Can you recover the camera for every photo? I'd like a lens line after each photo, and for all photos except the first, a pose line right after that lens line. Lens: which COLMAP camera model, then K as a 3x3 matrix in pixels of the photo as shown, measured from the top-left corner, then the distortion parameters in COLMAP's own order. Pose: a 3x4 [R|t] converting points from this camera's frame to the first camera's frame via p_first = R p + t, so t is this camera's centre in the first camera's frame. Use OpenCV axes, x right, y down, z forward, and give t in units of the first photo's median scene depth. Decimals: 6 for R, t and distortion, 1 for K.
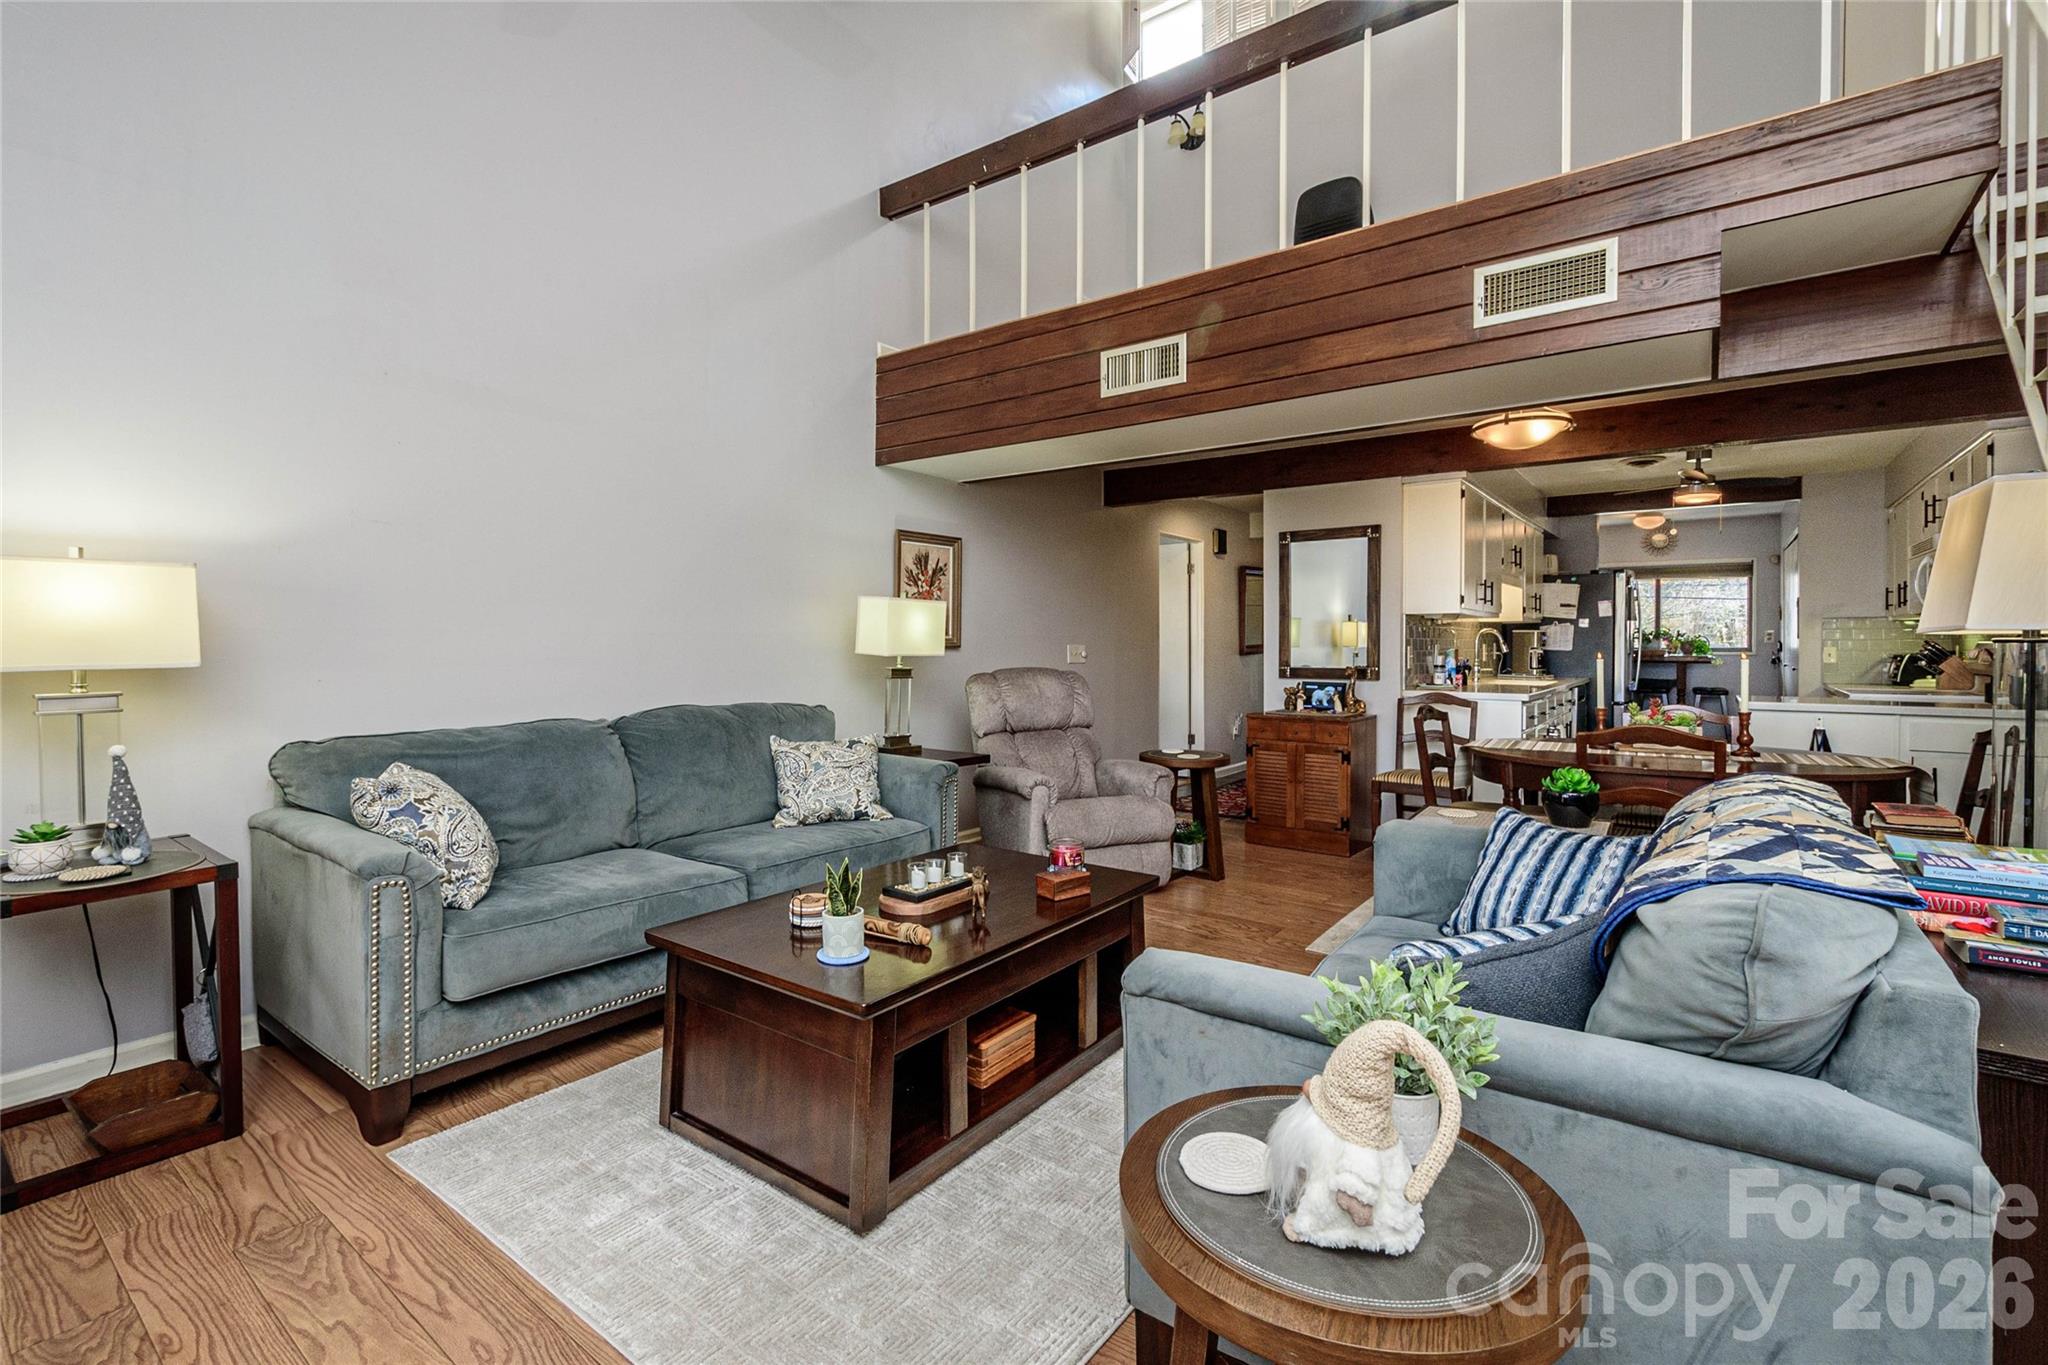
lens RADIAL K [[902.1, 0, 1027.9], [0, 902.1, 650.7], [0, 0, 1]] dist [0.011419, -0.003501]
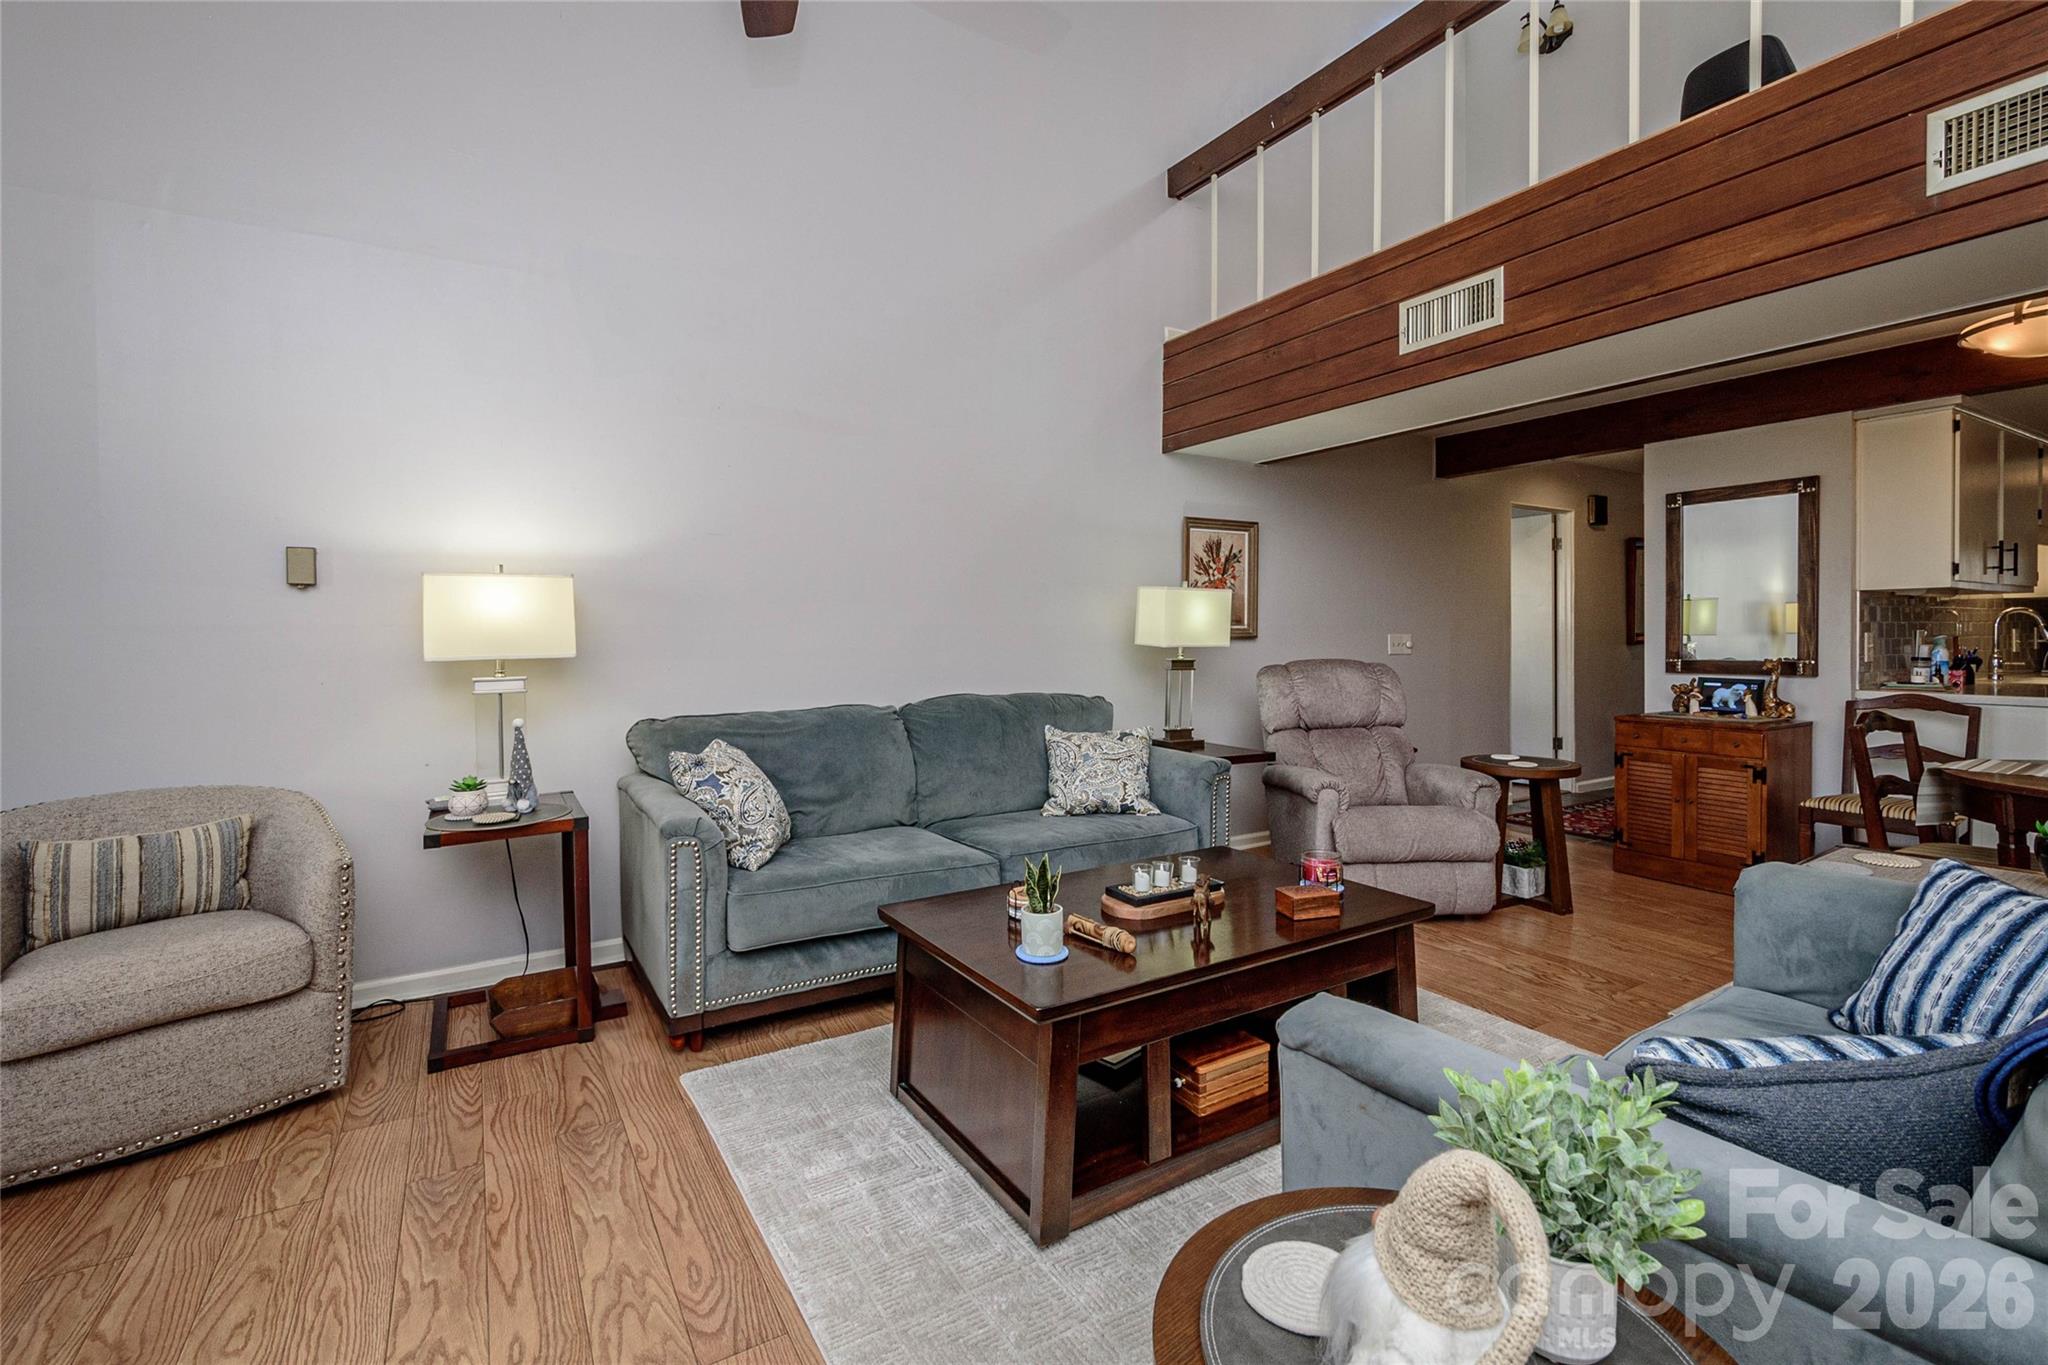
lens RADIAL K [[902.1, 0, 1040.9], [0, 902.1, 641.0], [0, 0, 1]] dist [0.011419, -0.003501]
pose [[0.930210, -0.004908, -0.366994, 0.095776], [0.004716, 0.999988, -0.001420, 0.000237], [0.366996, -0.000410, 0.930222, 0.056570]]
